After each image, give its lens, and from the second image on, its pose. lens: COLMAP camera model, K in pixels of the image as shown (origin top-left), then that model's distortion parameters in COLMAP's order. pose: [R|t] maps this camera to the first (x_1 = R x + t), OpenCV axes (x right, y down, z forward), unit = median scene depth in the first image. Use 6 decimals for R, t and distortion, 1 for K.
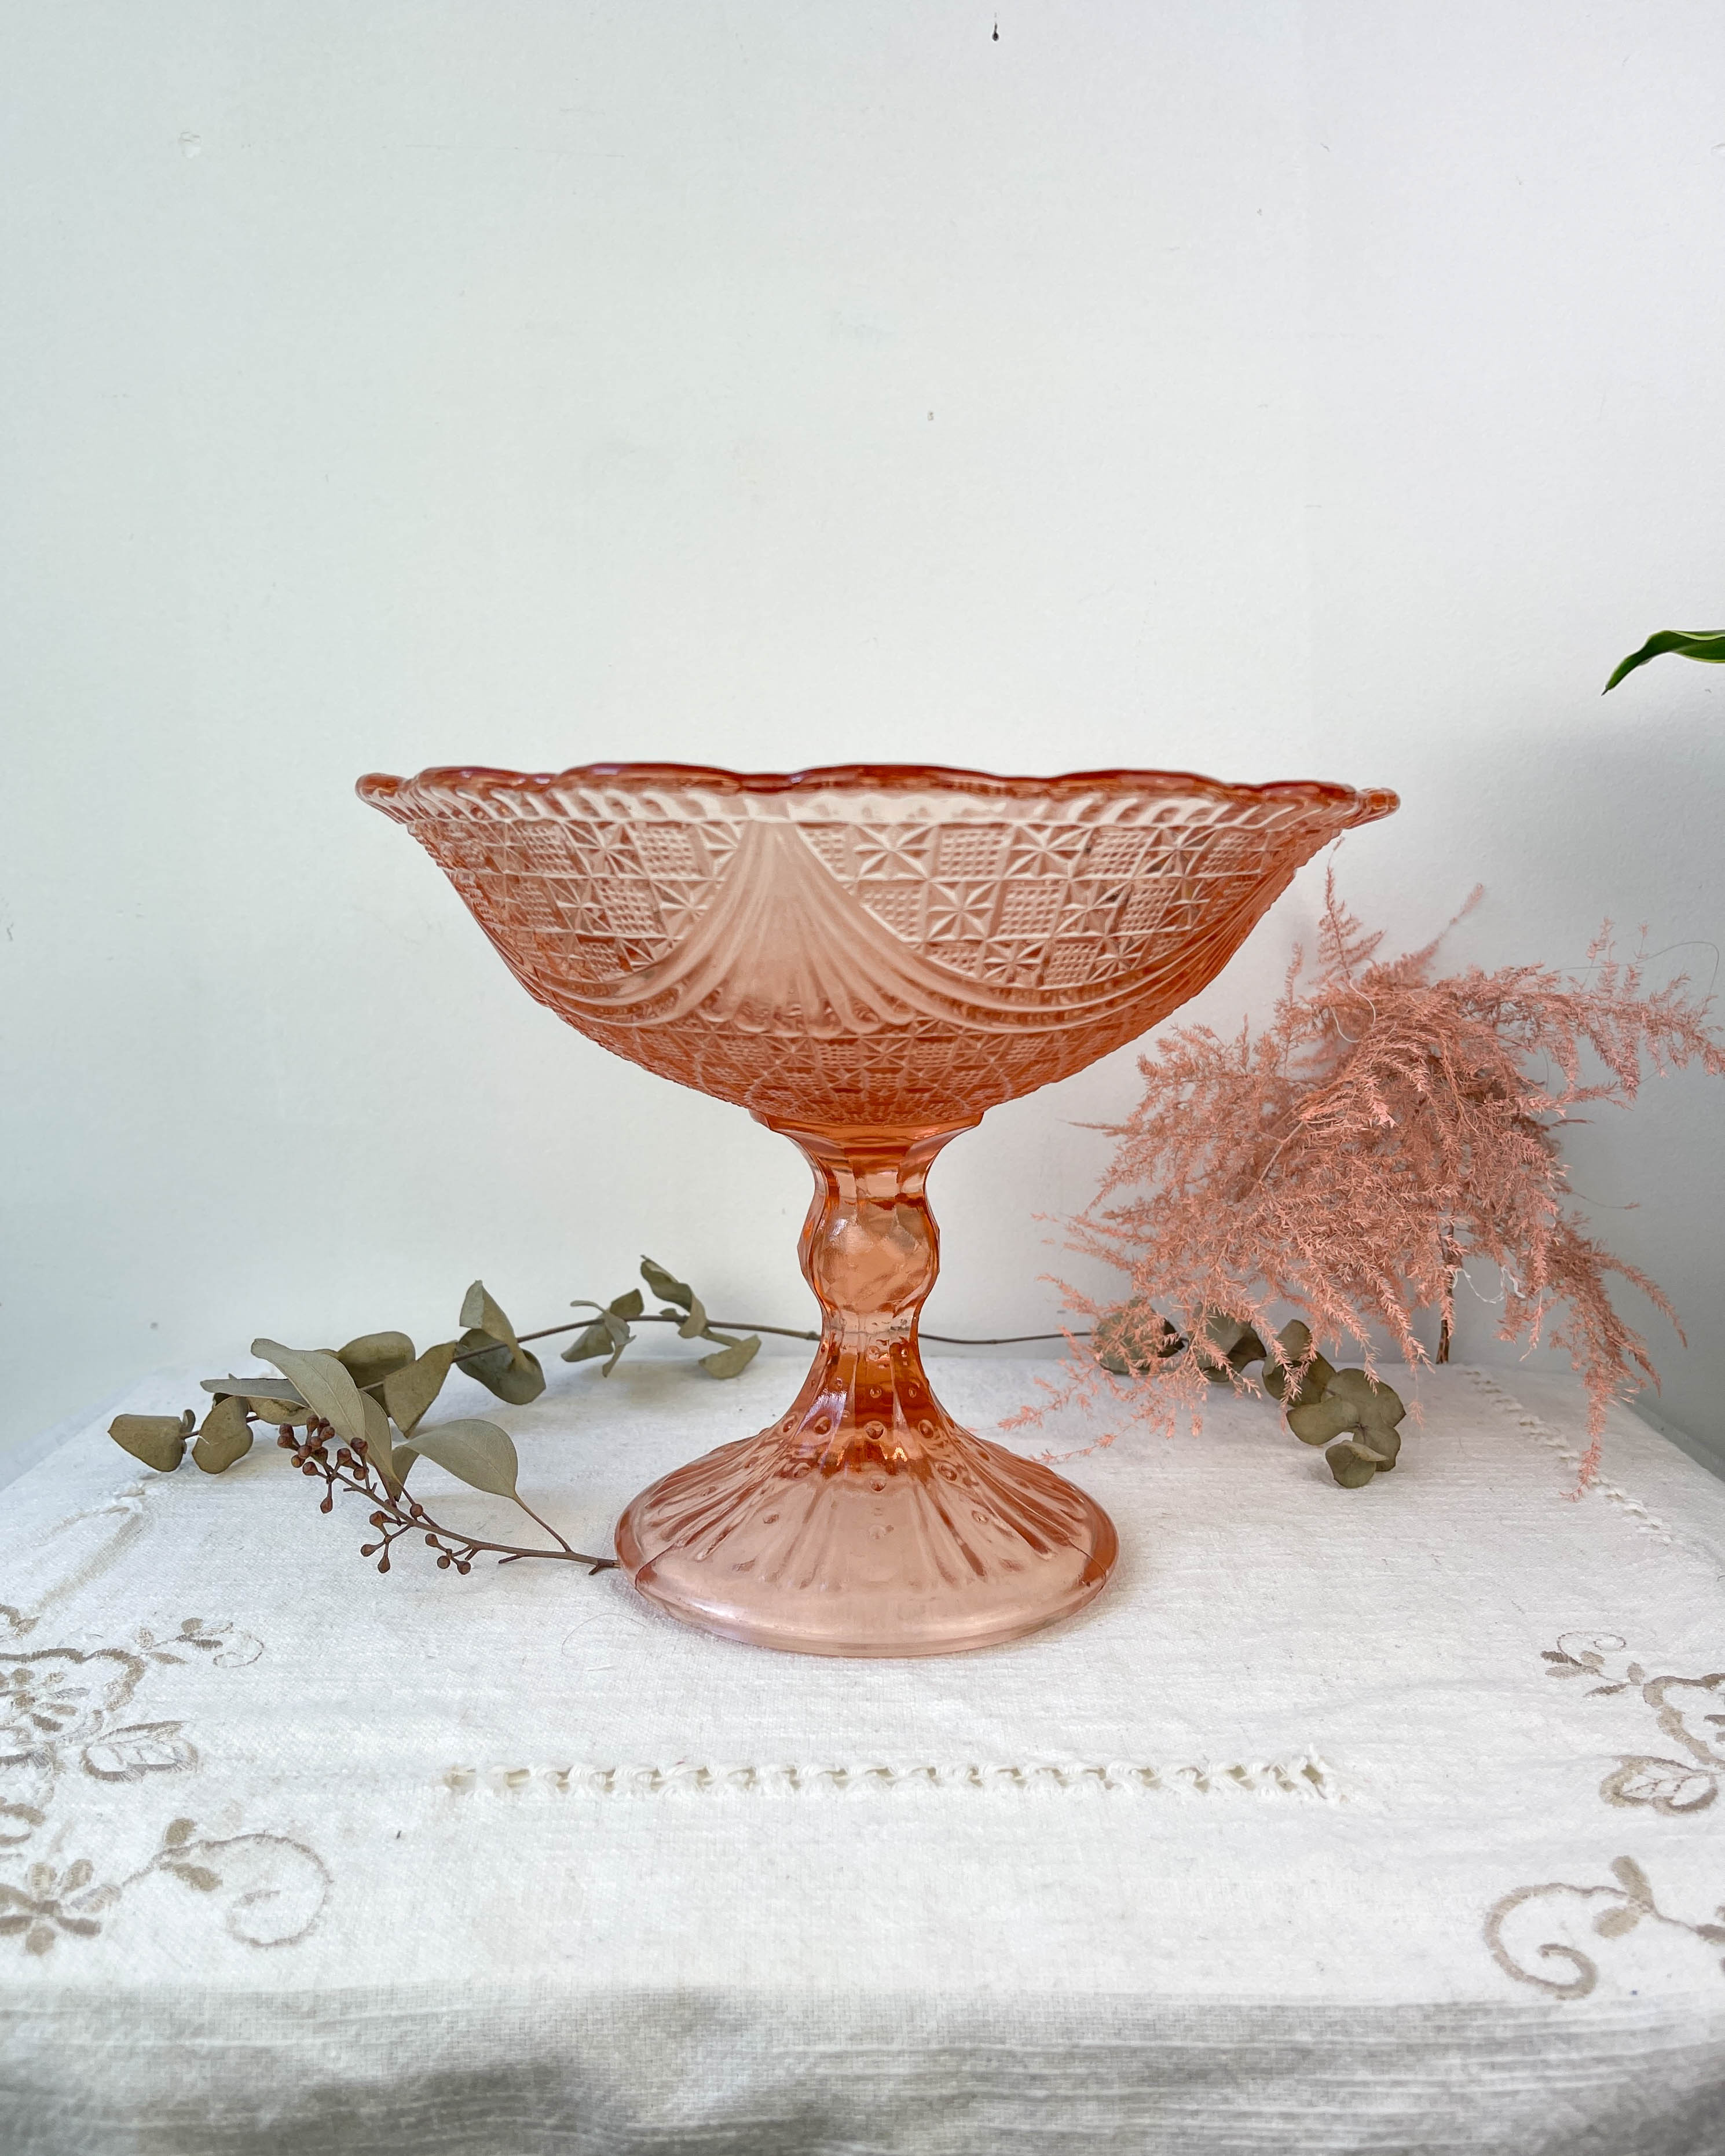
lens RADIAL K [[1839.7, 0, 854.0], [0, 1839.7, 1083.6], [0, 0, 1]] dist [0.039892, -0.003551]
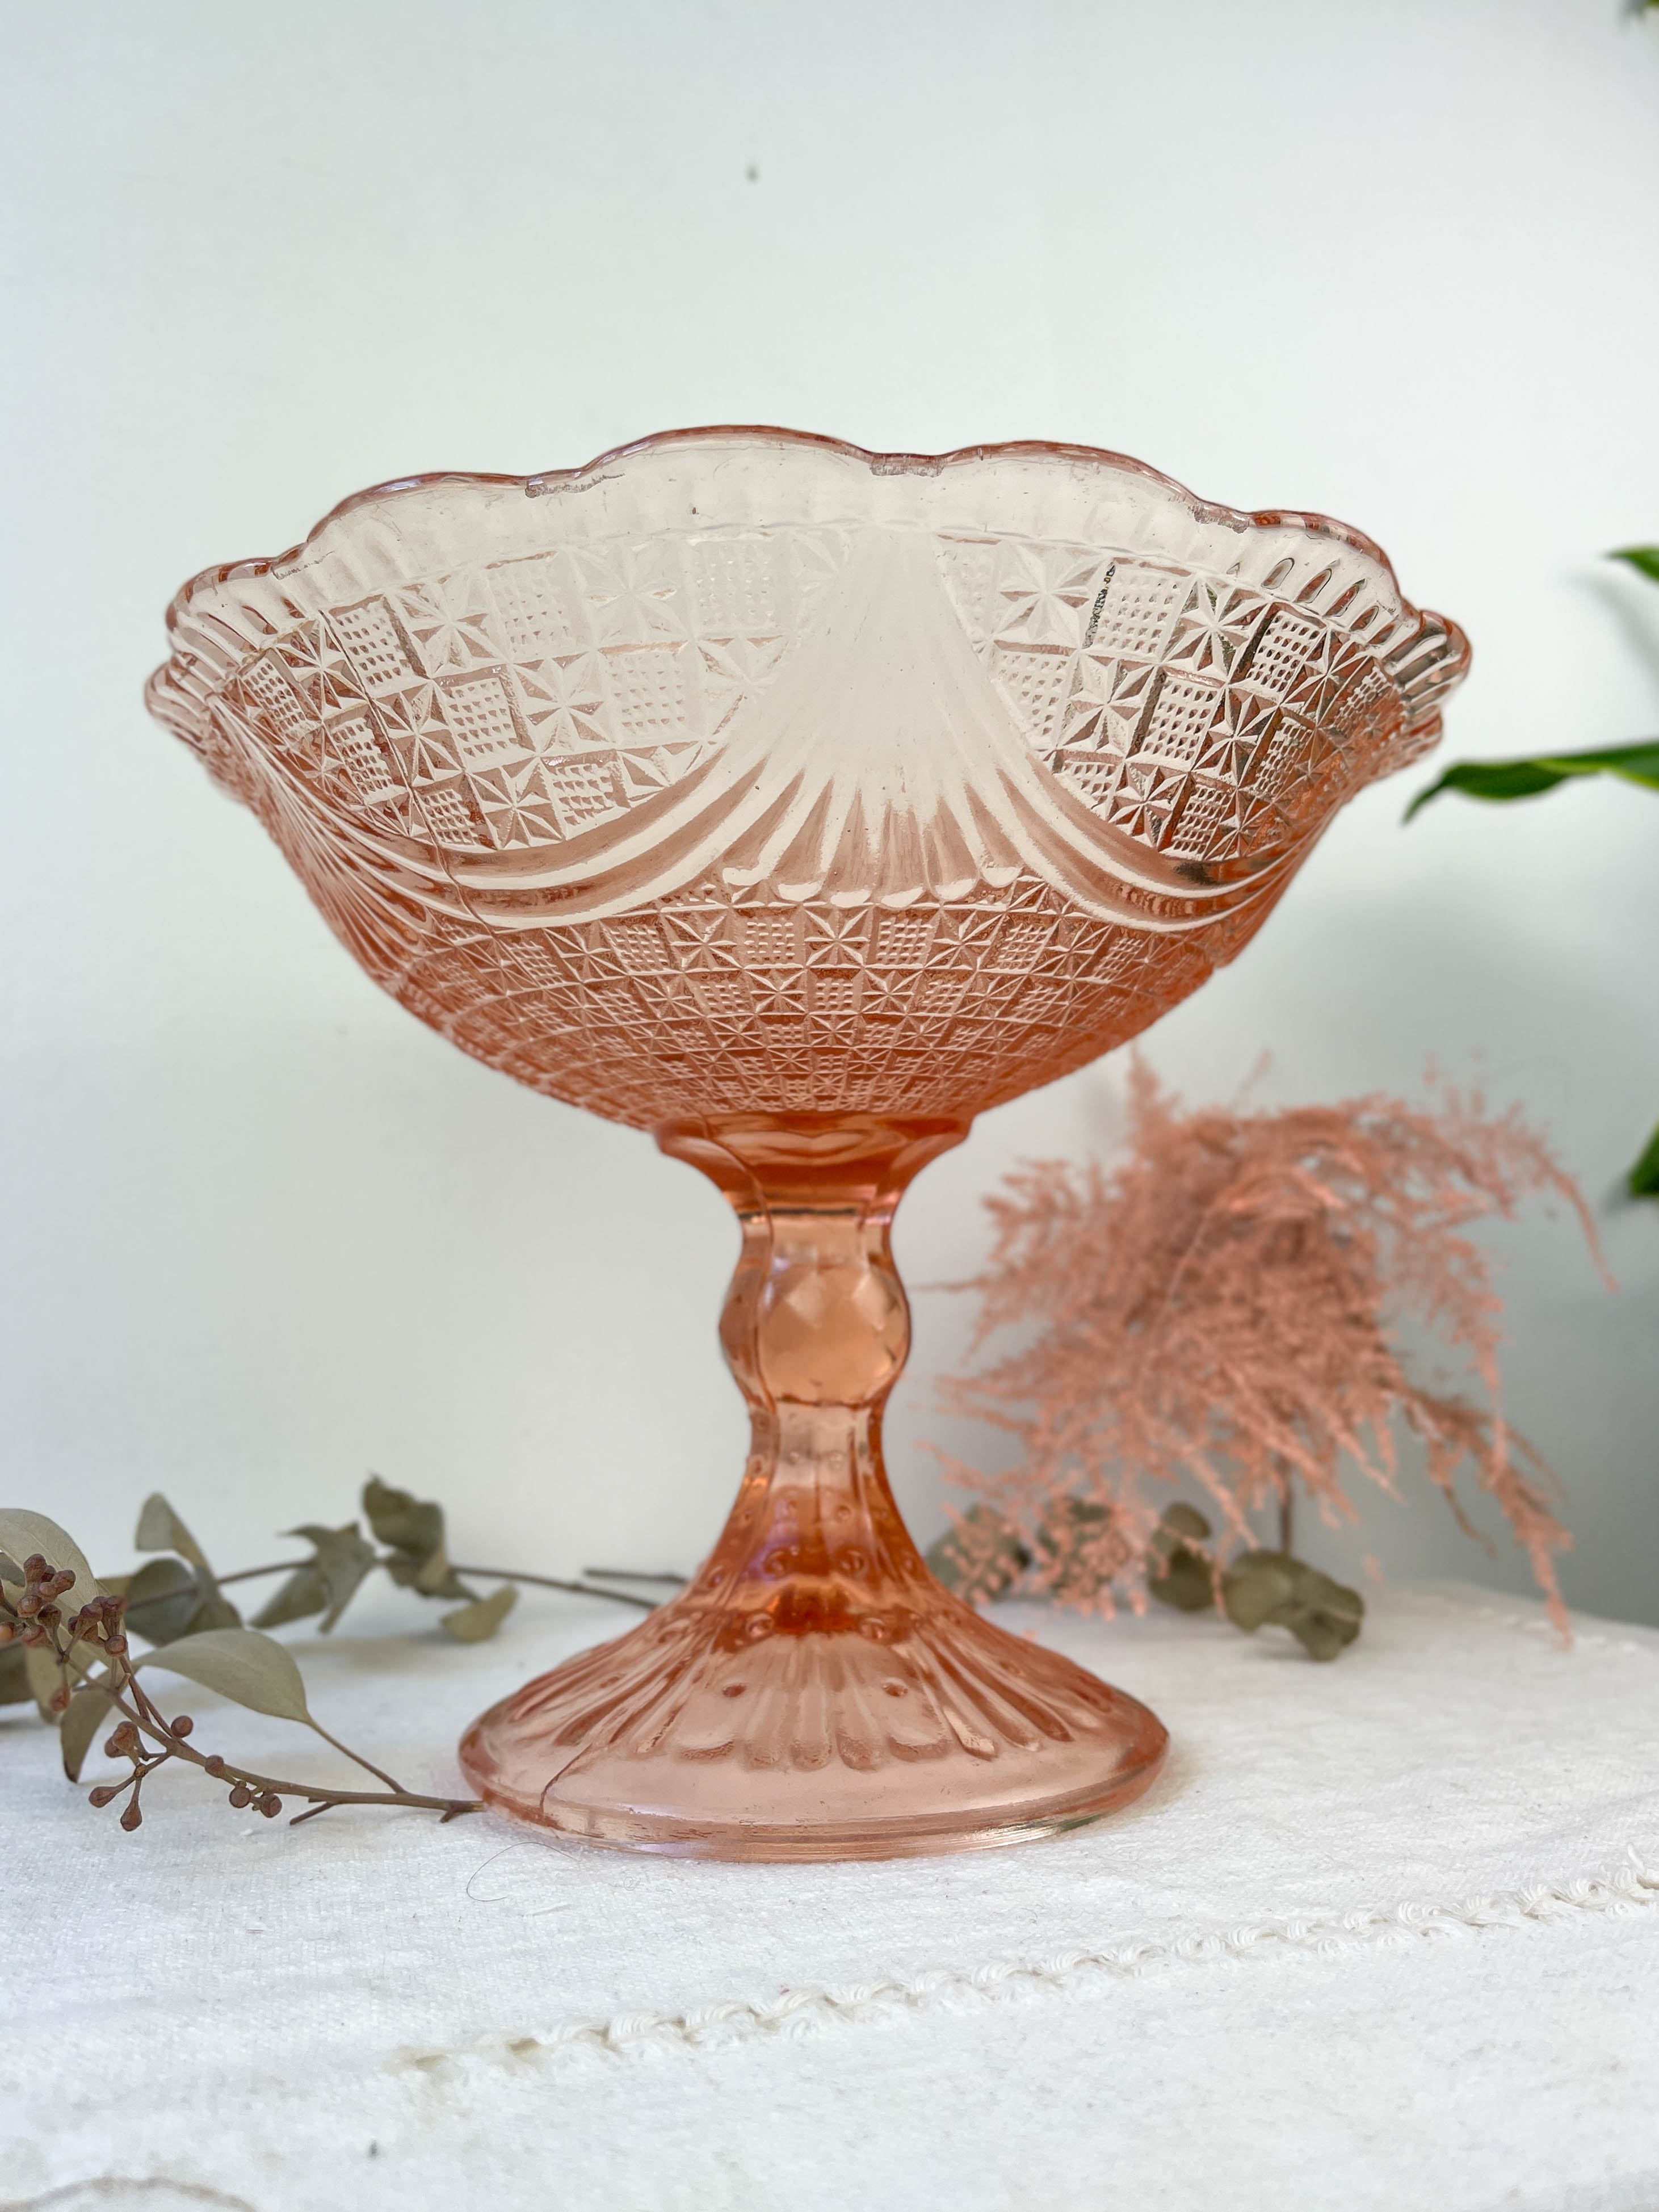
lens RADIAL K [[1787.5, 0, 829.5], [0, 1787.5, 1106.0], [0, 0, 1]] dist [0.044831, -0.122300]
pose [[0.954763, 0.015720, 0.296951, -0.207424], [0.060400, 0.967534, -0.245419, 0.185809], [-0.291168, 0.252253, 0.922816, 0.309313]]
